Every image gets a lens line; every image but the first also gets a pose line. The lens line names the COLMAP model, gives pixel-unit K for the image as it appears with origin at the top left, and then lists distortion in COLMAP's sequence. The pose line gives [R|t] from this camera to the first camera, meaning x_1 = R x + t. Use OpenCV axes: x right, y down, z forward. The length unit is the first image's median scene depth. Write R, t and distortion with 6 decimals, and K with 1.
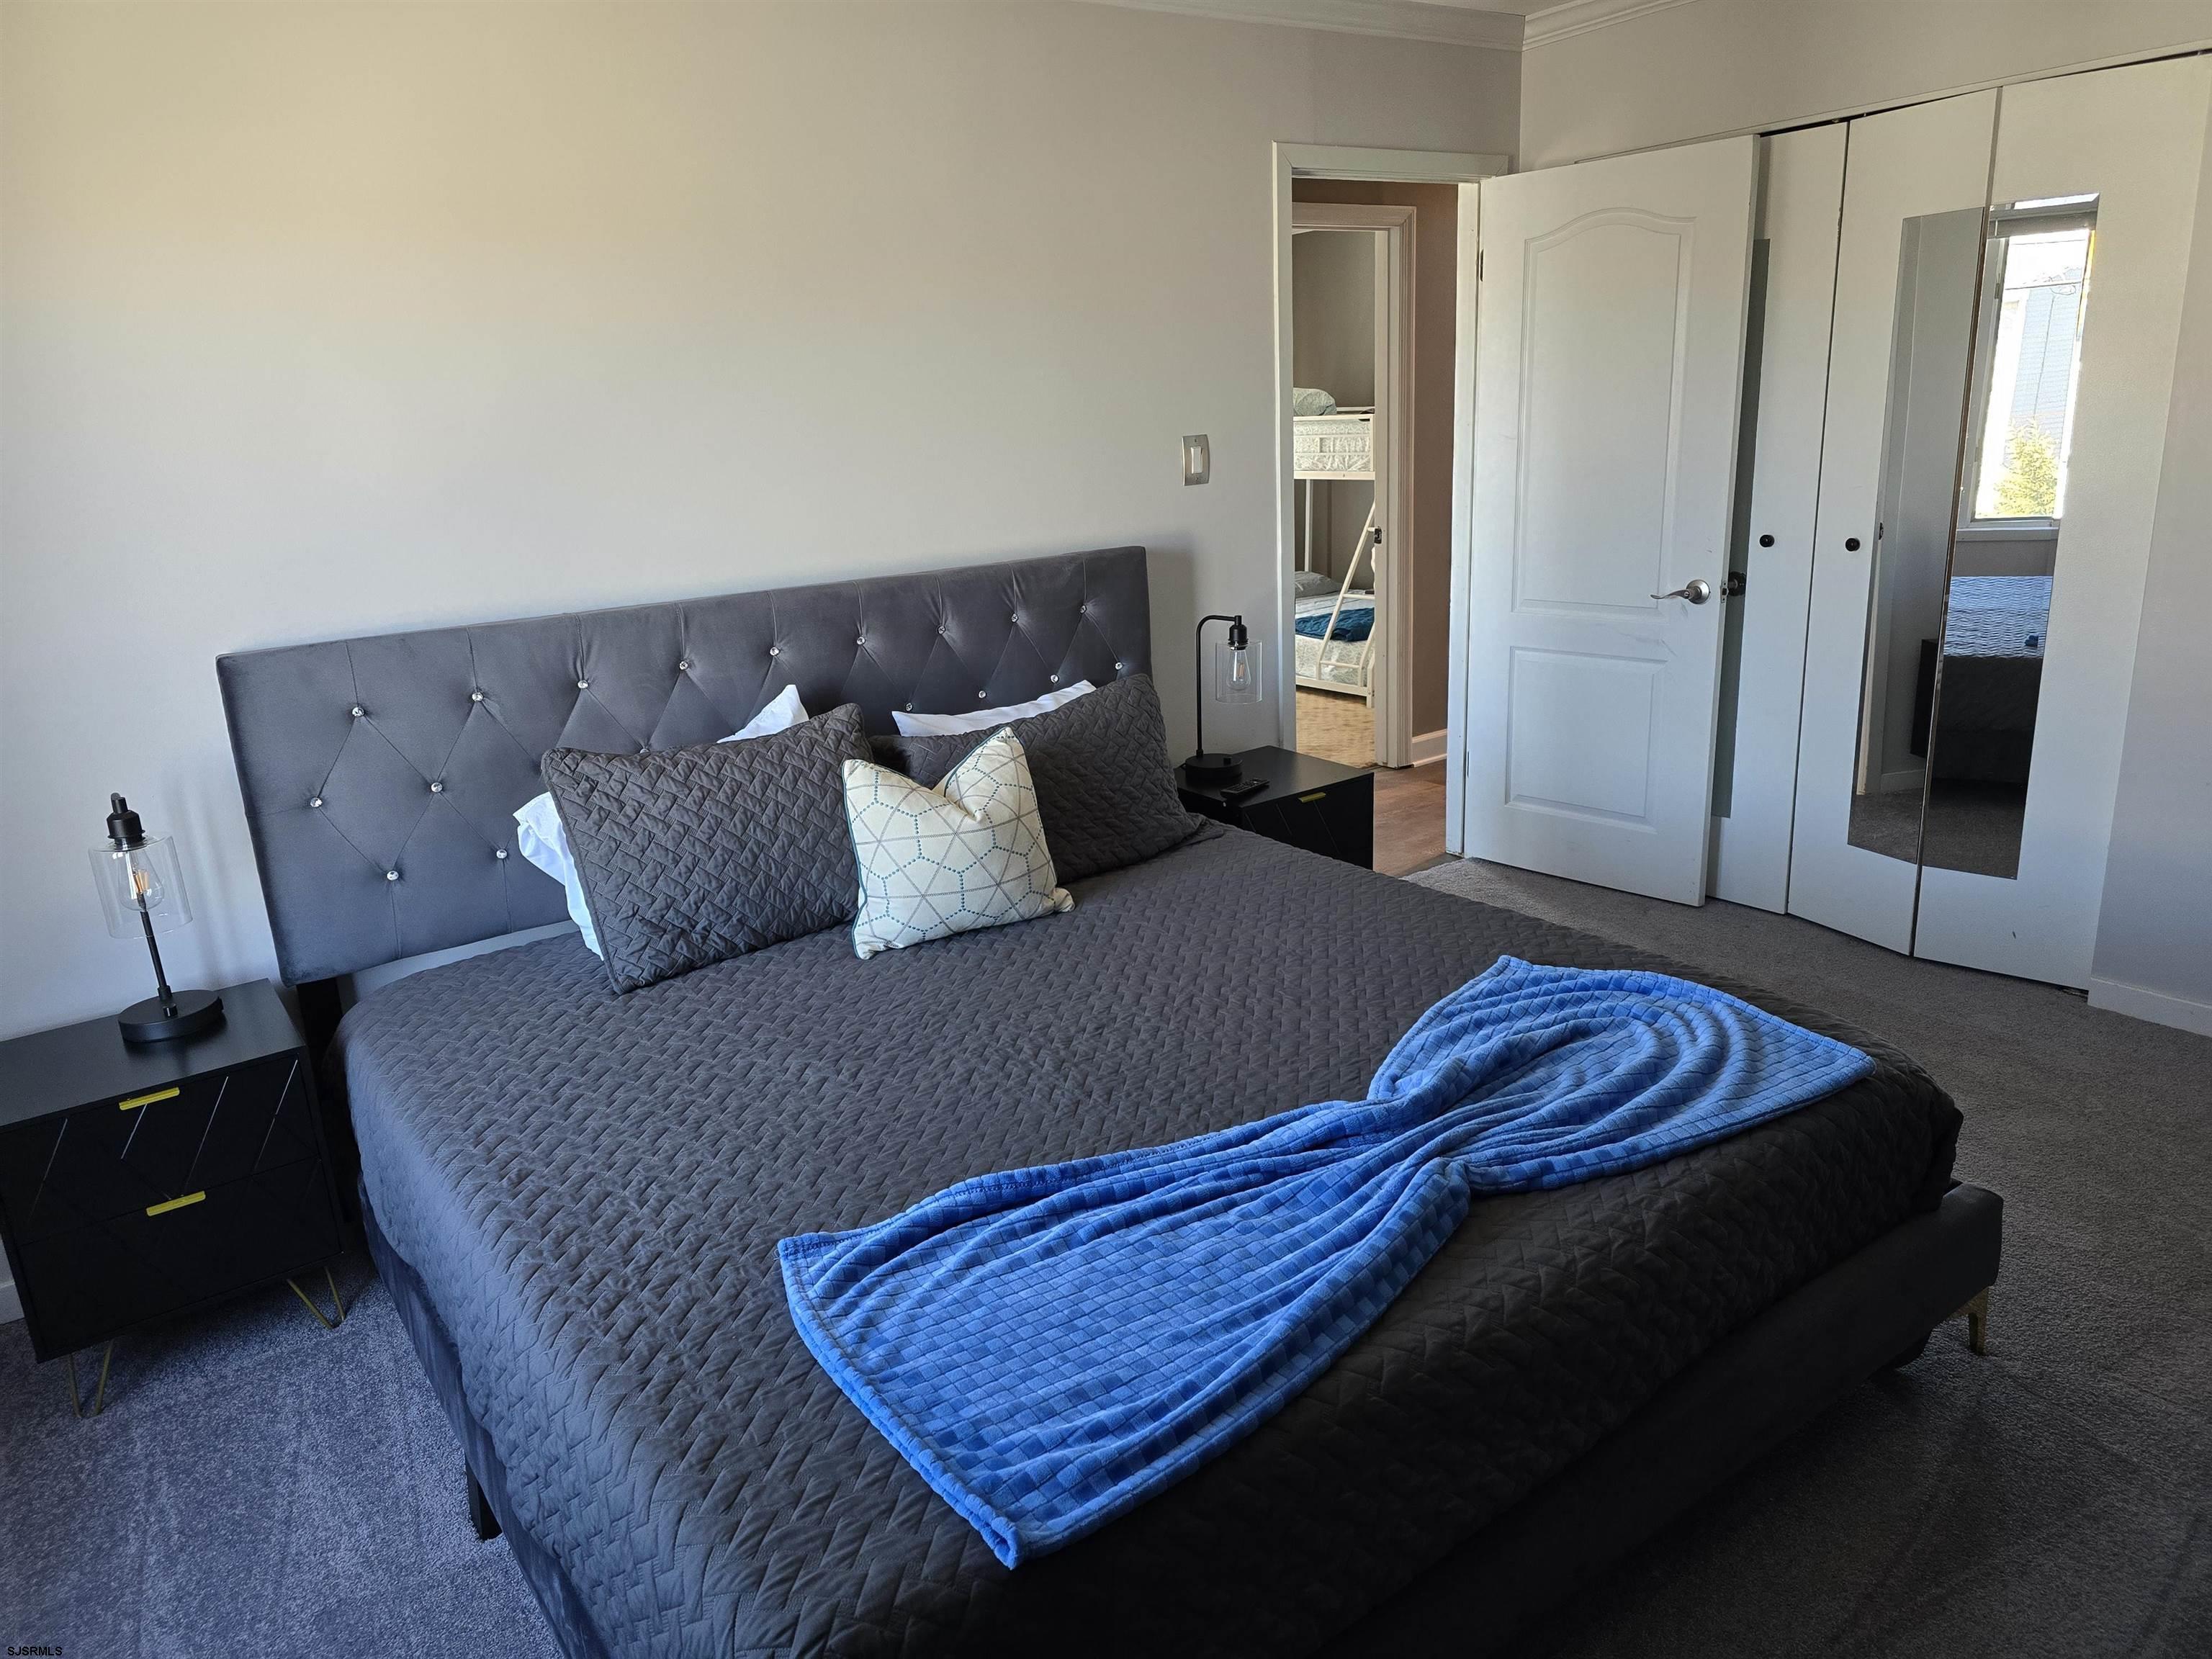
lens RADIAL K [[1471.2, 0, 1116.0], [0, 1471.2, 856.5], [0, 0, 1]] dist [0.071193, -0.076229]
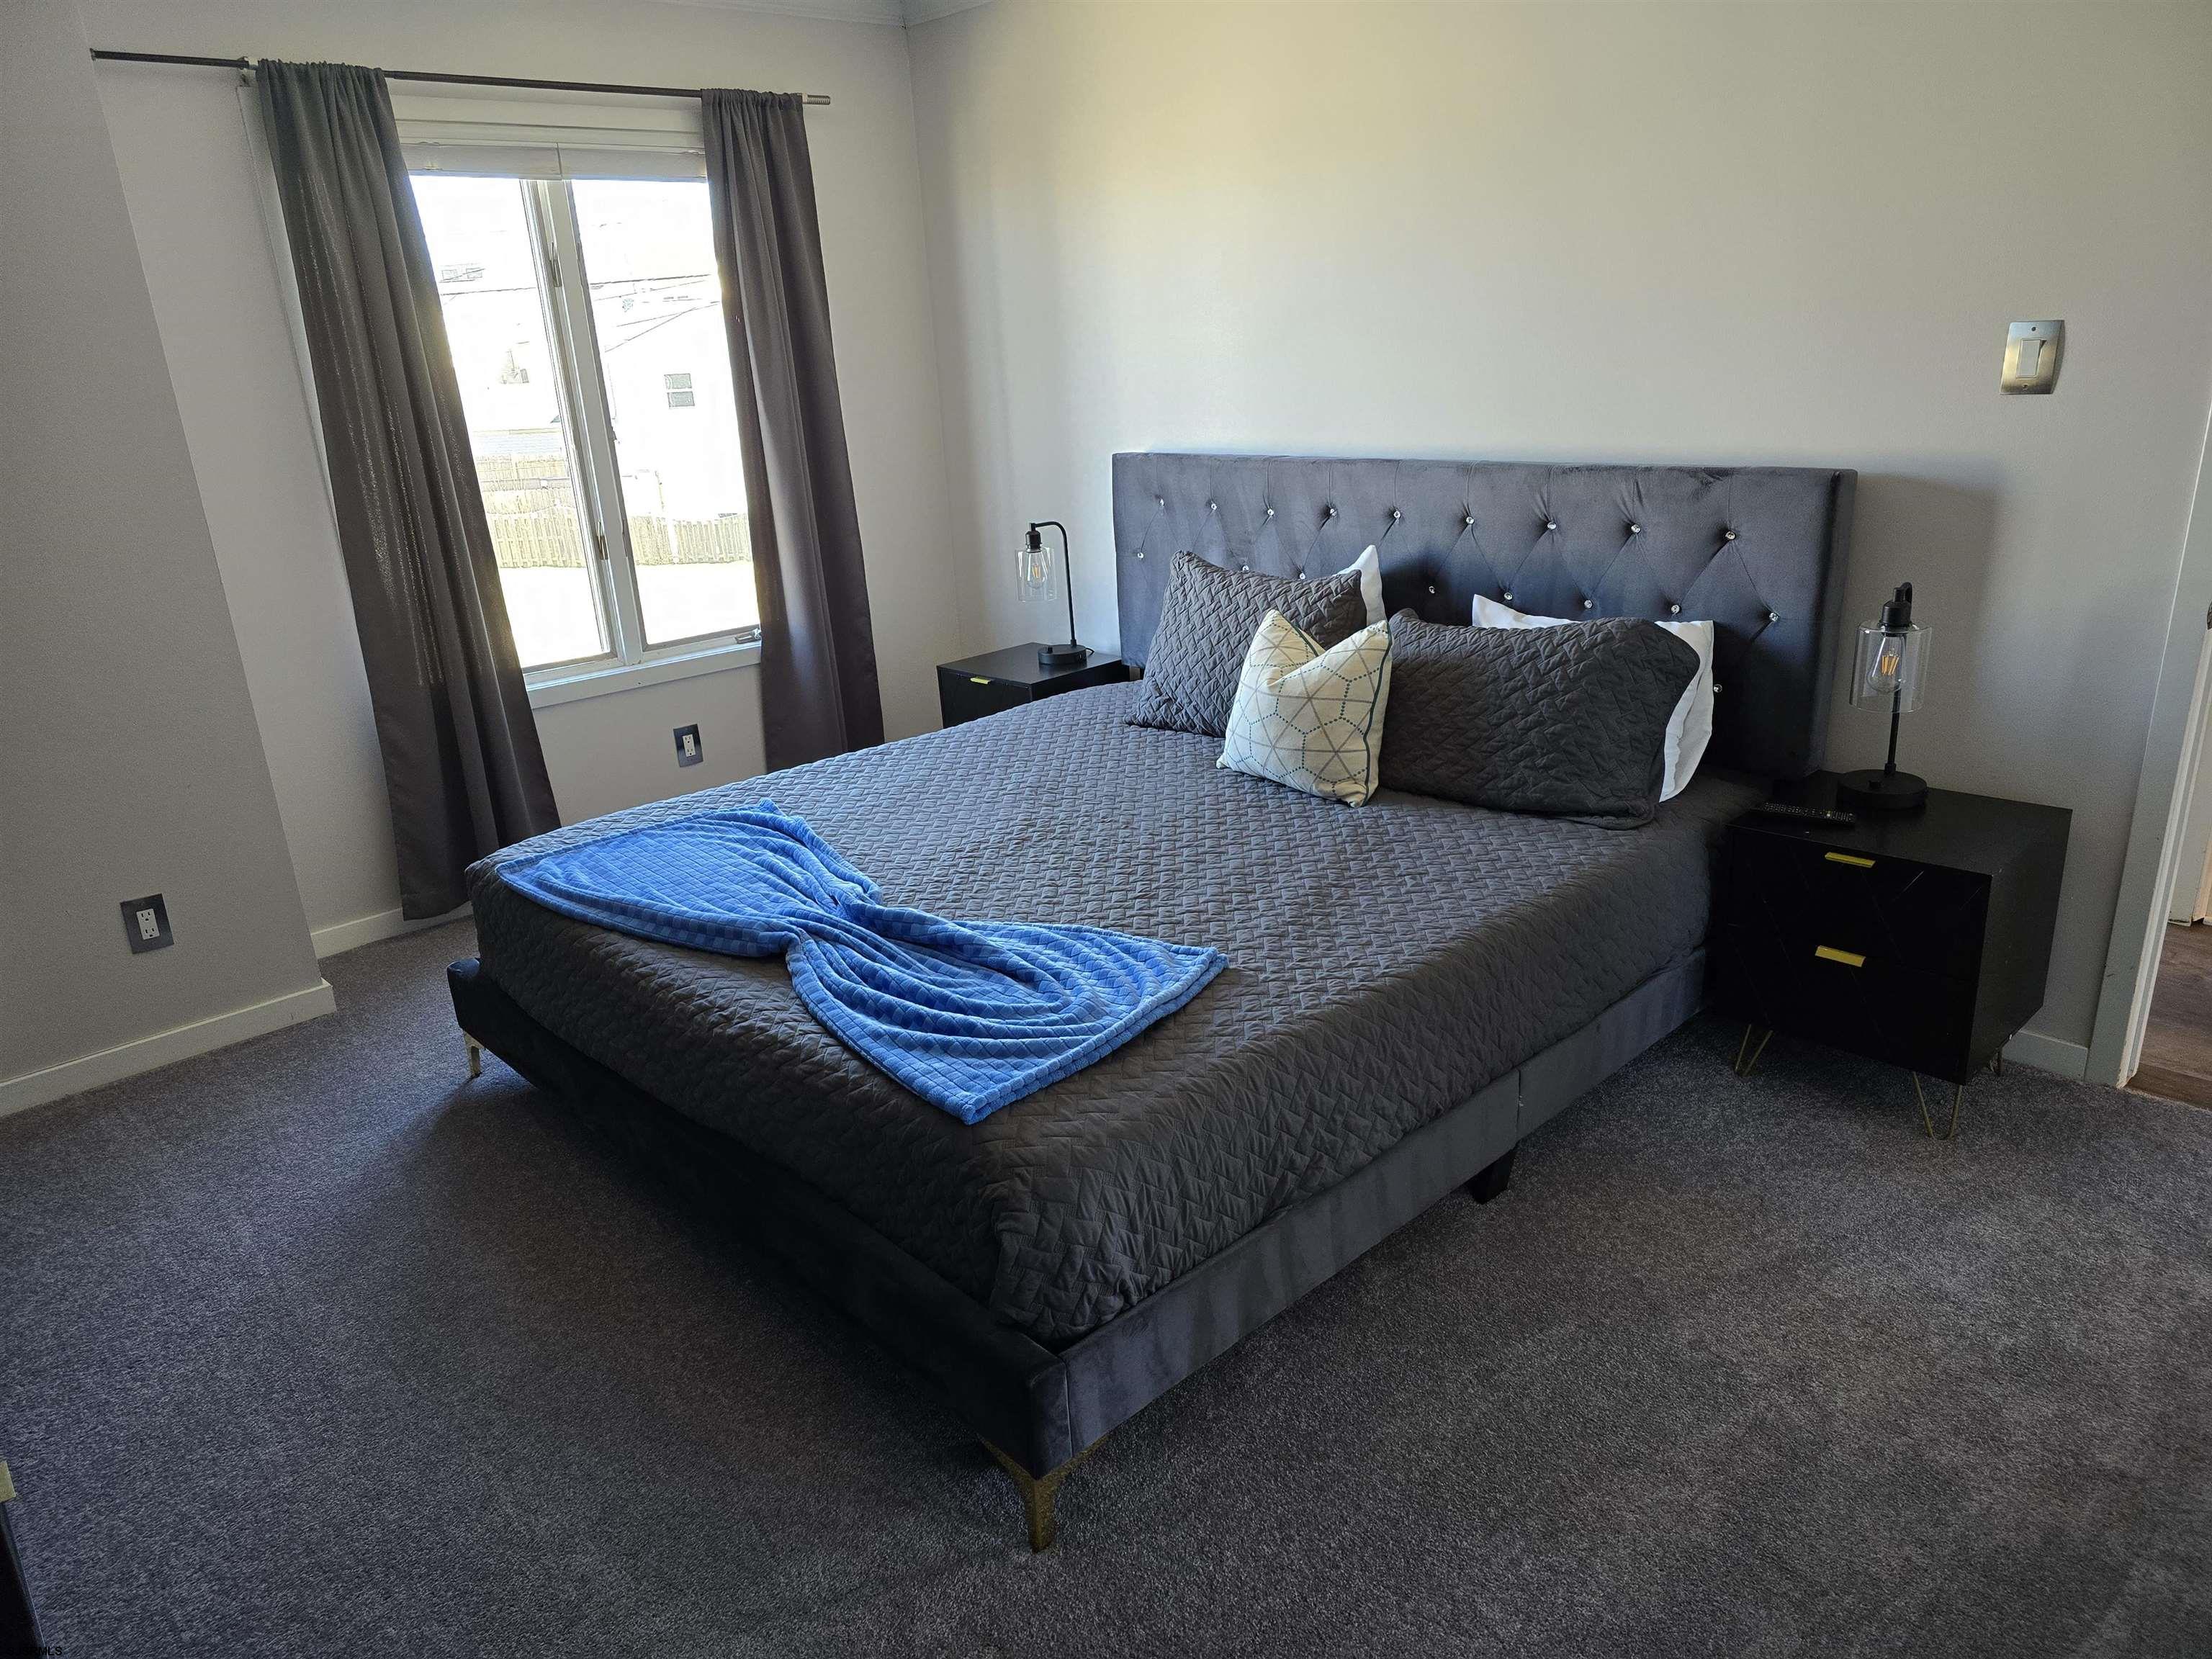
lens RADIAL K [[1510.8, 0, 1105.7], [0, 1510.8, 873.4], [0, 0, 1]] dist [0.129133, -0.082924]
pose [[0.122964, 0.384687, -0.914820, 1.225964], [-0.247977, 0.904485, 0.347009, -0.323730], [0.960931, 0.184185, 0.206612, 0.782485]]
